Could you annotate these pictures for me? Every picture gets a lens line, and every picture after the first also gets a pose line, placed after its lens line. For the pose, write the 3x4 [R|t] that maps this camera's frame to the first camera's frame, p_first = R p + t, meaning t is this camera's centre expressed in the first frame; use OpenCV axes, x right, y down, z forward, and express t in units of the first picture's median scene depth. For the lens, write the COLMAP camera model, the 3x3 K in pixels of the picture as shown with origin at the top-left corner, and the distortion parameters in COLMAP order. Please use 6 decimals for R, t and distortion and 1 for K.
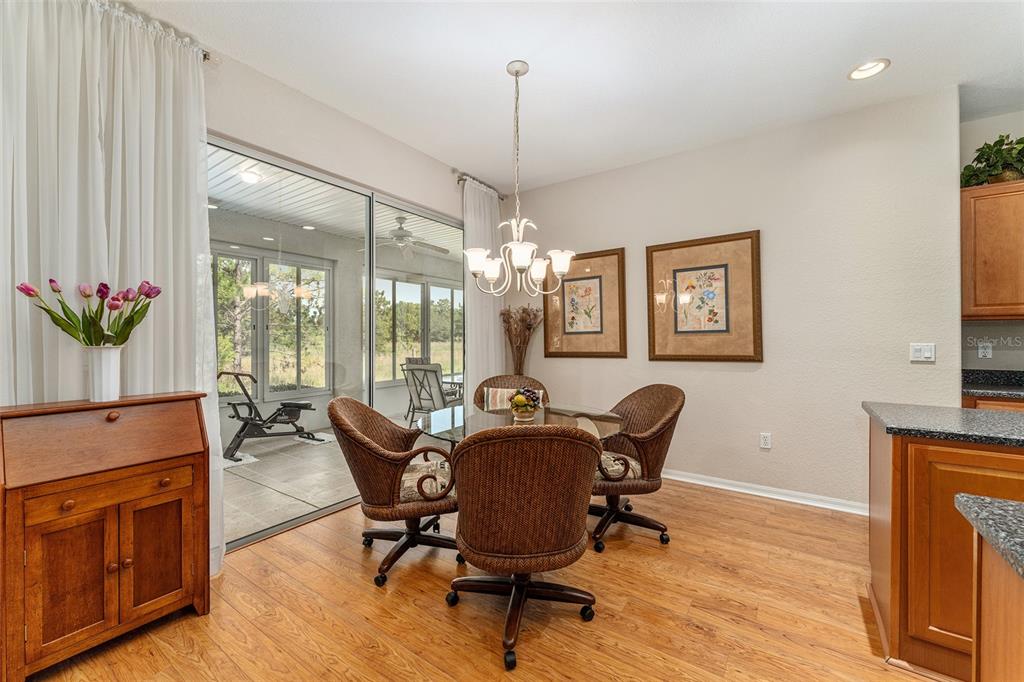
lens RADIAL K [[407.2, 0, 508.8], [0, 407.2, 338.0], [0, 0, 1]] dist [-0.002147, -0.000606]
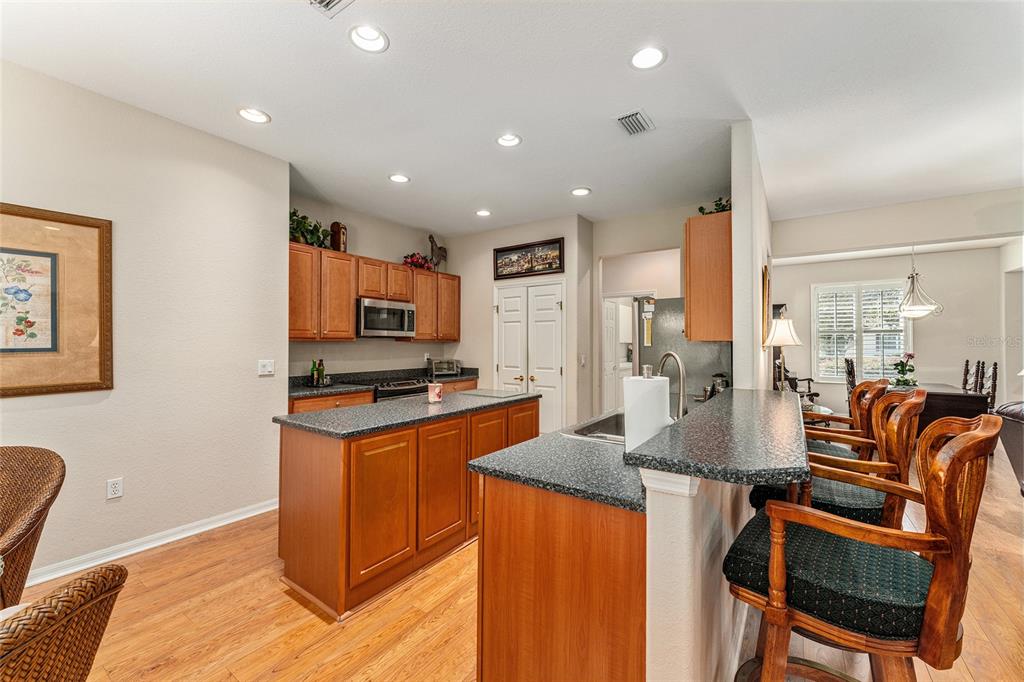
lens RADIAL K [[407.2, 0, 510.3], [0, 407.2, 338.8], [0, 0, 1]] dist [-0.002147, -0.000606]
pose [[-0.002489, 0.016295, 0.999864, -0.165175], [-0.002237, 0.999865, -0.016300, -0.027331], [-0.999994, -0.002278, -0.002453, 0.231810]]
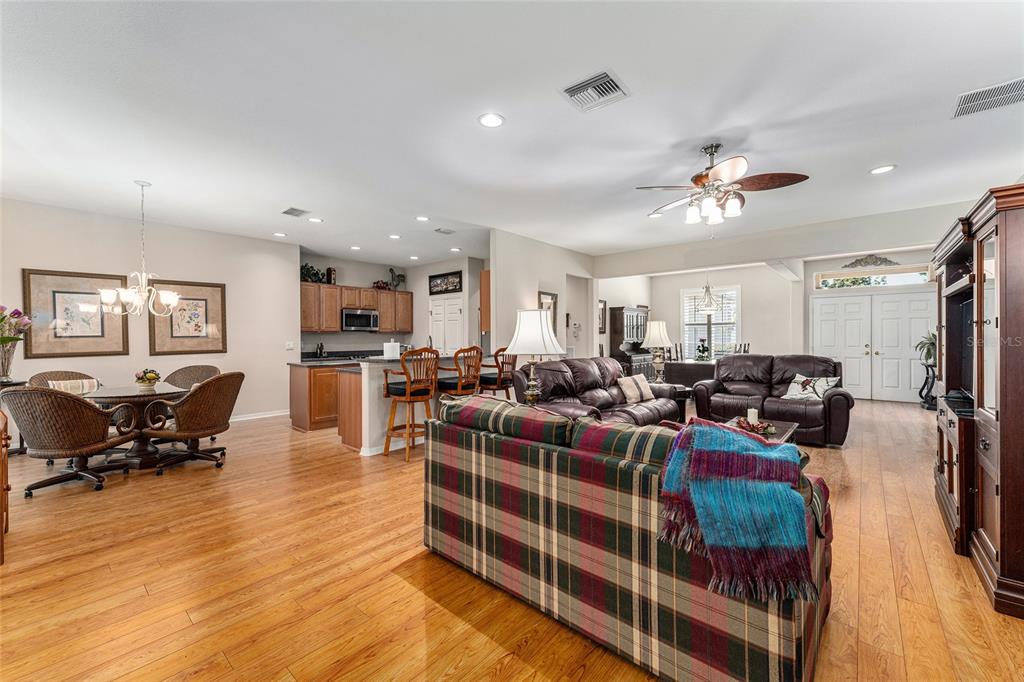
lens RADIAL K [[407.2, 0, 511.6], [0, 407.2, 338.4], [0, 0, 1]] dist [-0.002147, -0.000606]
pose [[0.103906, 0.000592, 0.994587, -1.151056], [0.003140, 0.999995, -0.000923, -0.003046], [-0.994582, 0.003219, 0.103904, -0.542865]]
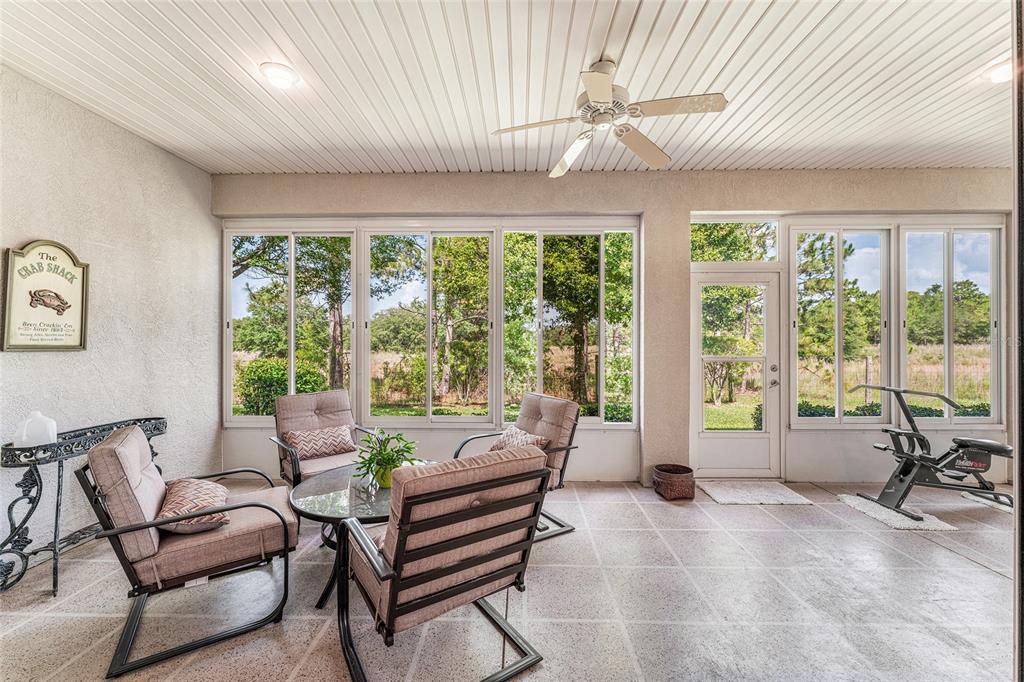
lens RADIAL K [[407.2, 0, 505.6], [0, 407.2, 340.7], [0, 0, 1]] dist [-0.002147, -0.000606]
pose [[0.543343, 0.000217, -0.839511, -0.672928], [0.002657, 0.999995, 0.001978, 0.004086], [0.839506, -0.003305, 0.543340, 0.097638]]
